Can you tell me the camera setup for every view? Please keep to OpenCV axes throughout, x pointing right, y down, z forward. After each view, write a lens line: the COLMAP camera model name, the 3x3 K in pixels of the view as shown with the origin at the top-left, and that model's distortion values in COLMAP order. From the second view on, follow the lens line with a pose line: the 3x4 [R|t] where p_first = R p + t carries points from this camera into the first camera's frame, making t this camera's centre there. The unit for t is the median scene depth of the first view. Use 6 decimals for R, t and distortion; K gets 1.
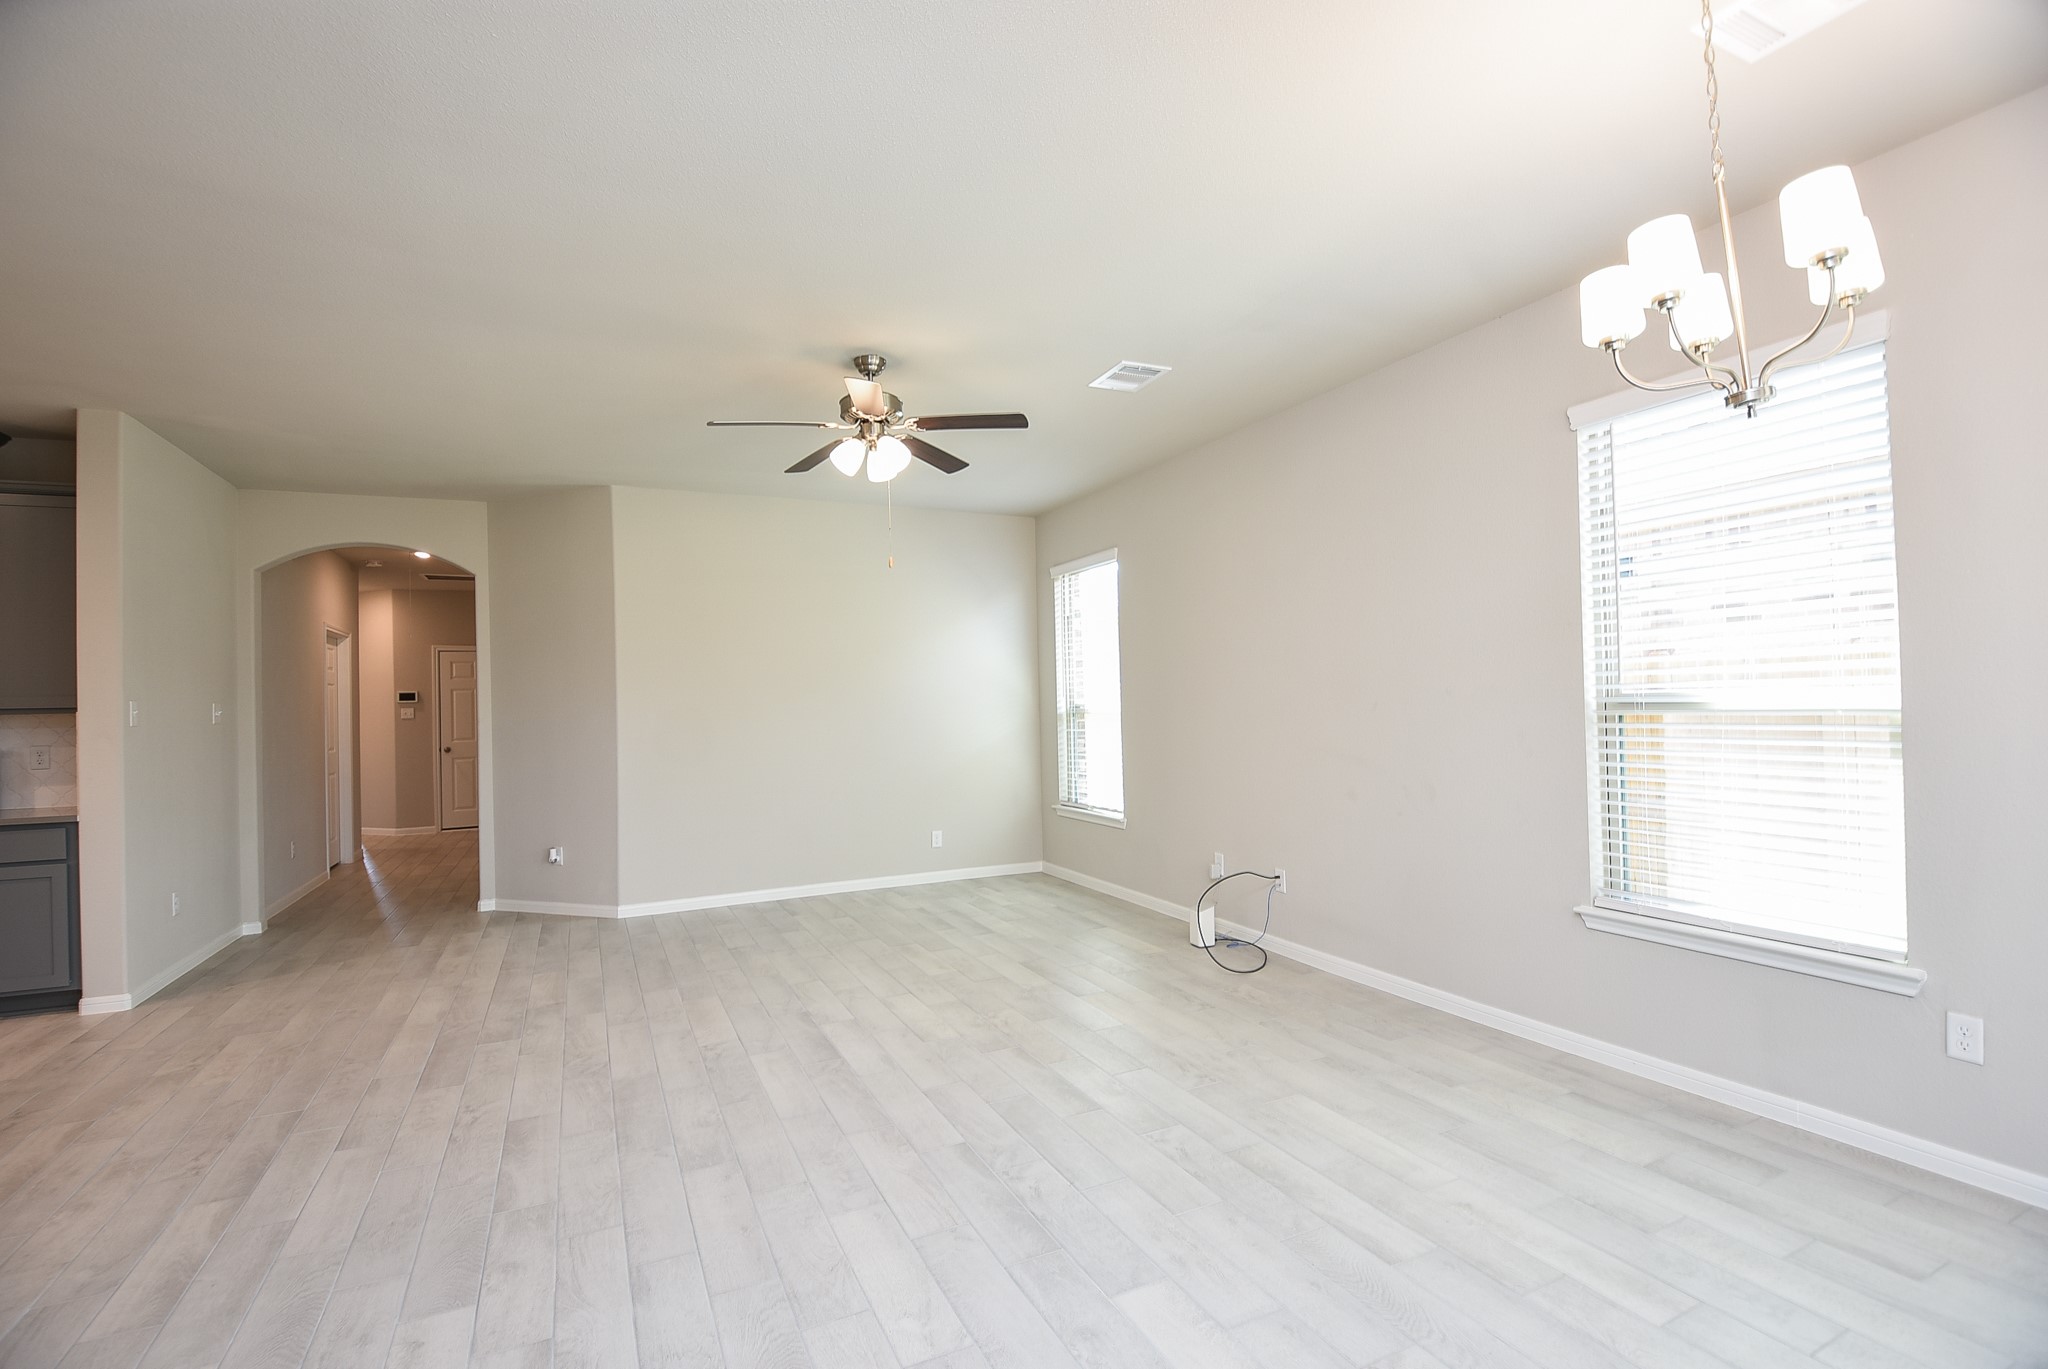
lens RADIAL K [[915.0, 0, 1010.6], [0, 915.0, 682.4], [0, 0, 1]] dist [0.004592, -0.016095]
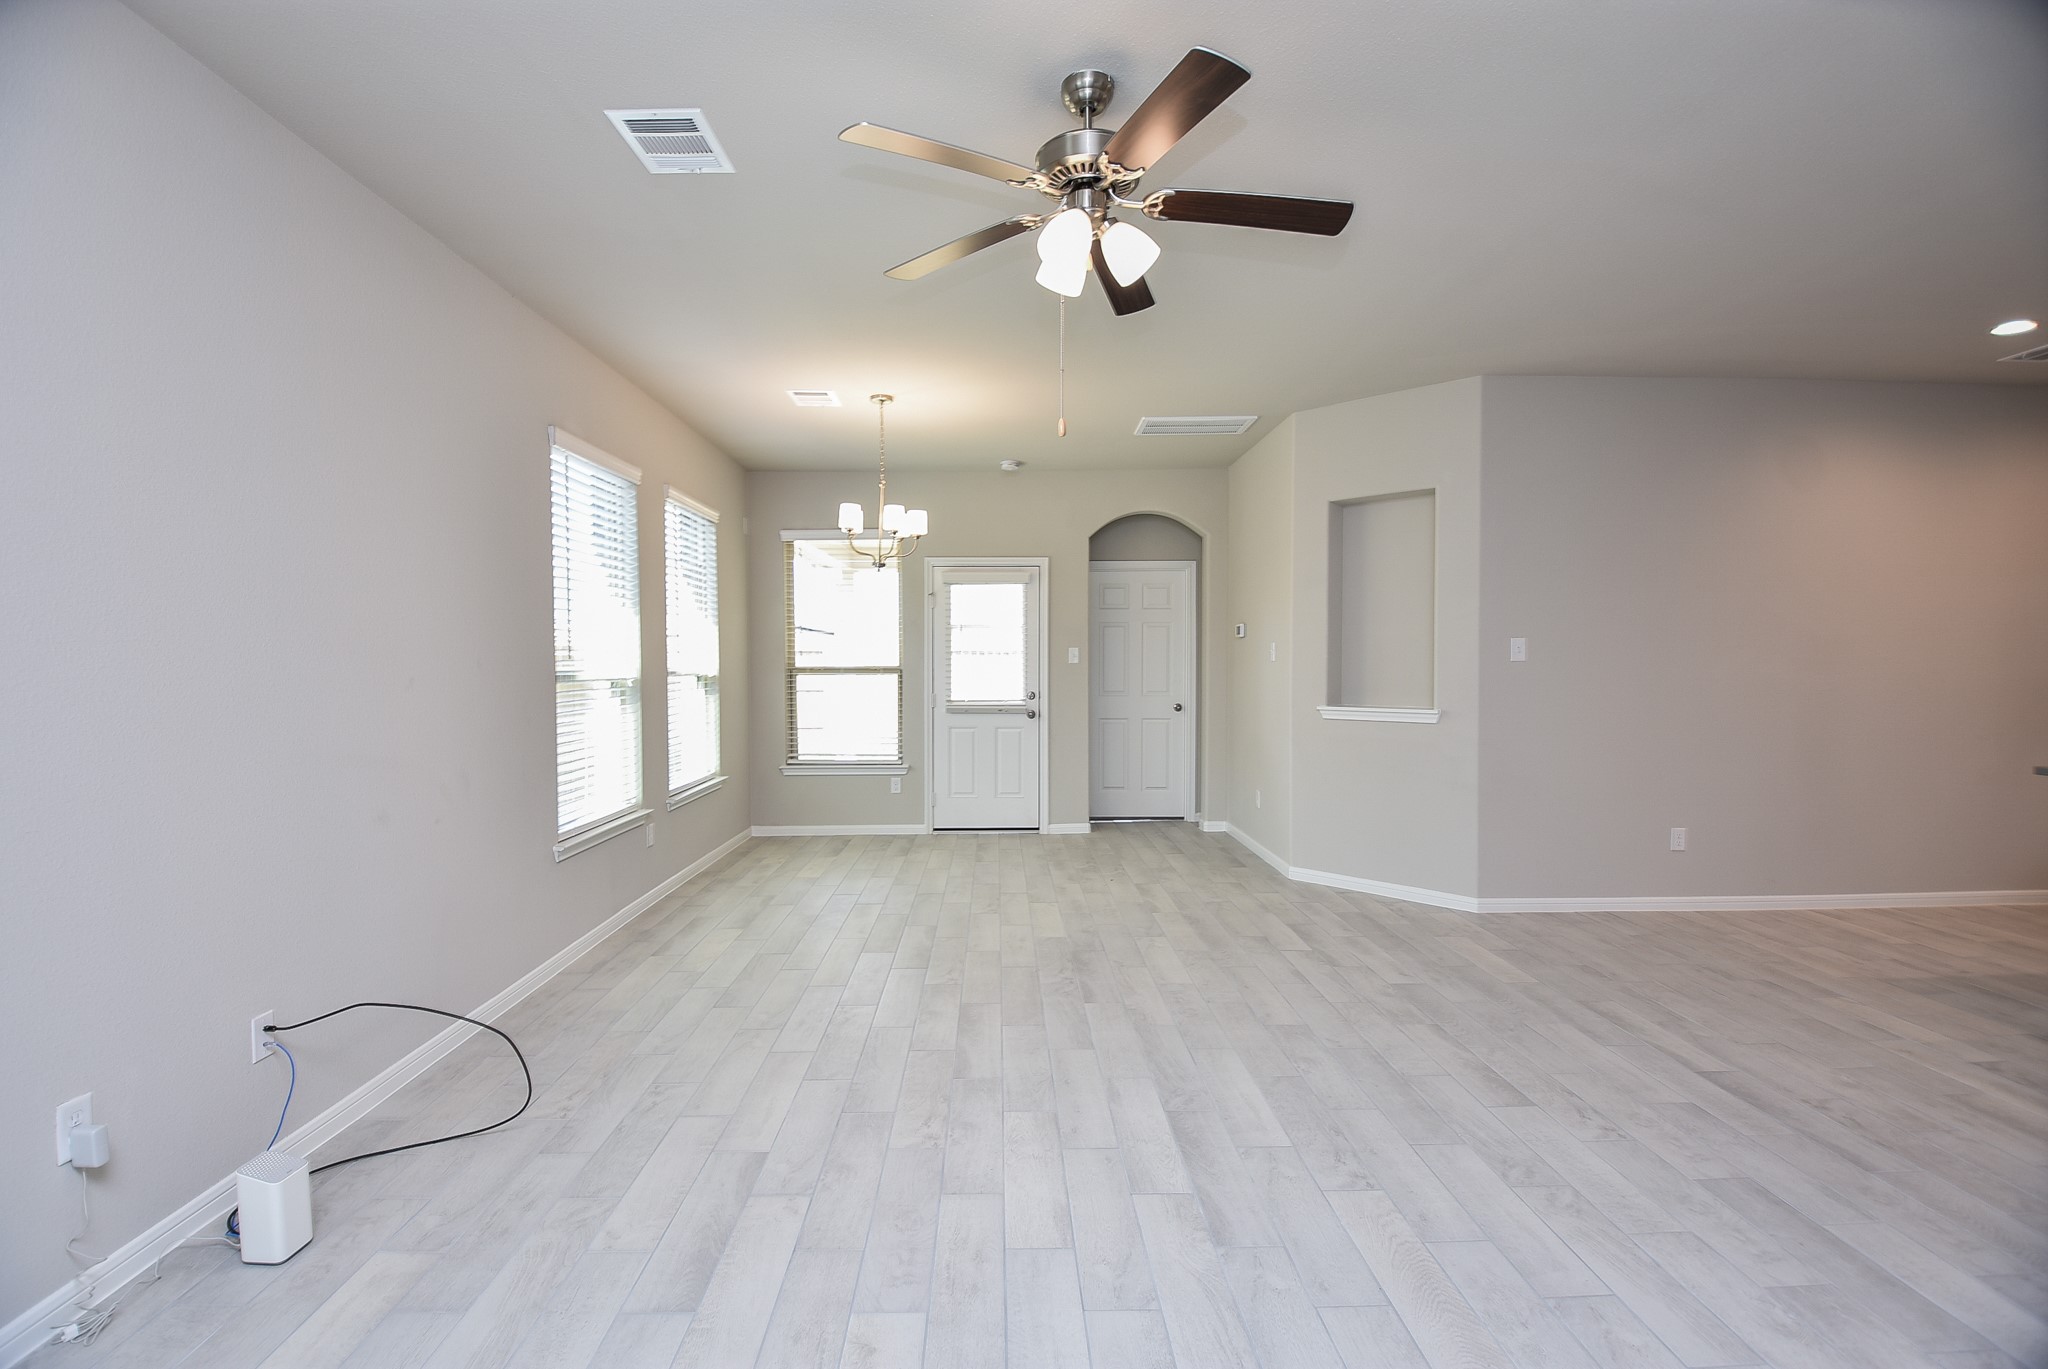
lens RADIAL K [[915.0, 0, 1013.4], [0, 915.0, 675.1], [0, 0, 1]] dist [0.004592, -0.016095]
pose [[-0.913675, 0.020922, 0.405906, -0.391884], [0.017410, 0.999772, -0.012342, 0.045487], [-0.406072, -0.004209, -0.913831, 1.777332]]
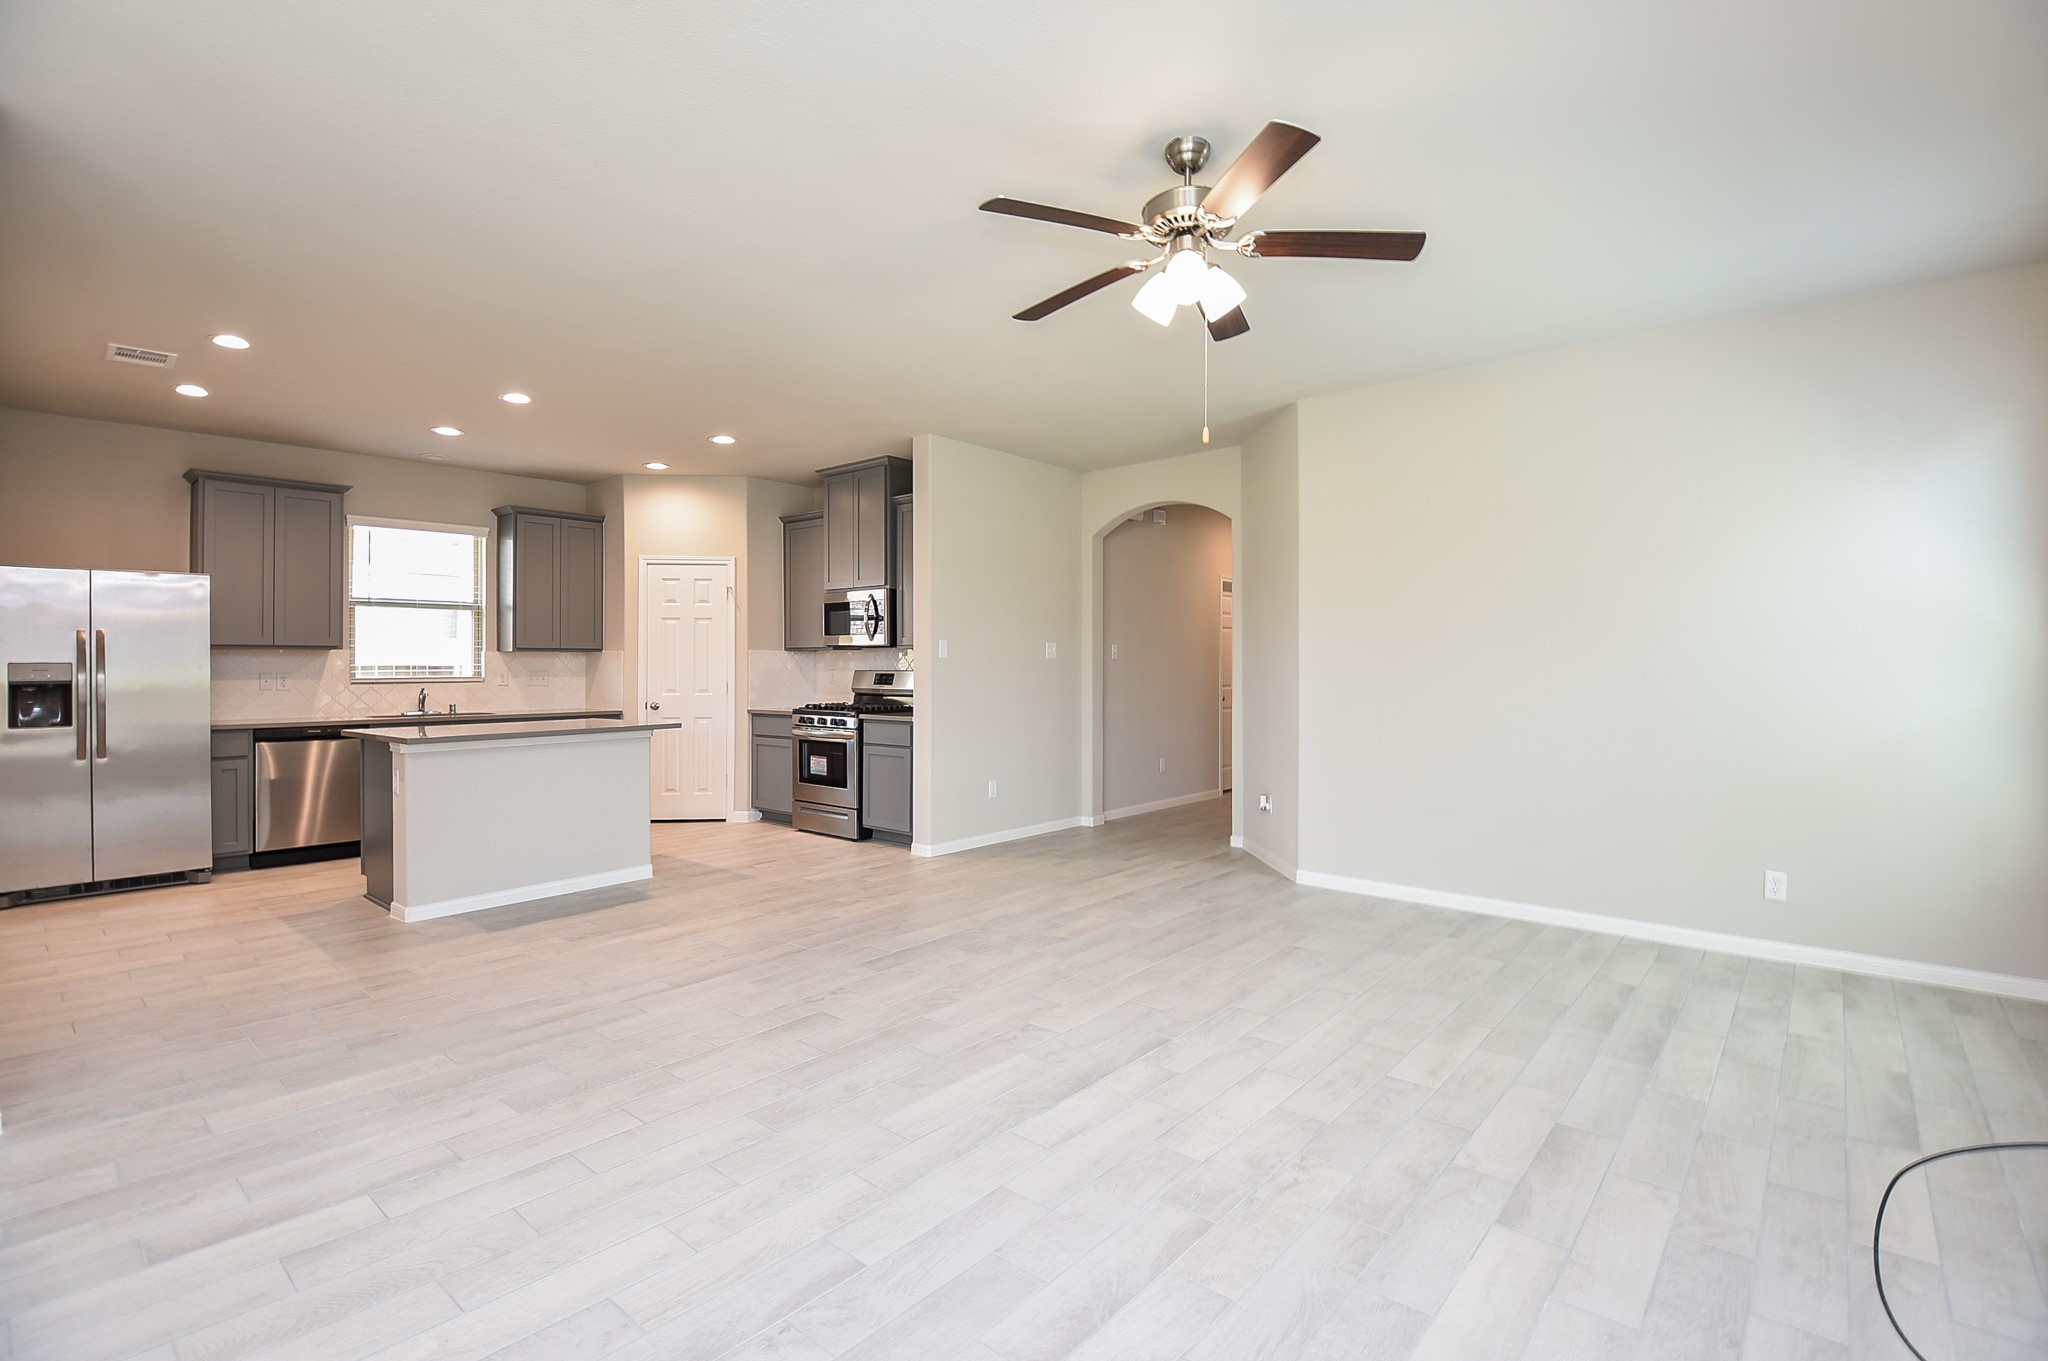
lens RADIAL K [[933.9, 0, 1025.9], [0, 933.9, 662.4], [0, 0, 1]] dist [-0.002608, -0.011170]
pose [[0.411186, 0.022614, -0.911271, 0.509627], [0.010232, 0.999515, 0.029421, 0.018433], [0.911494, -0.021422, 0.410755, 0.666244]]
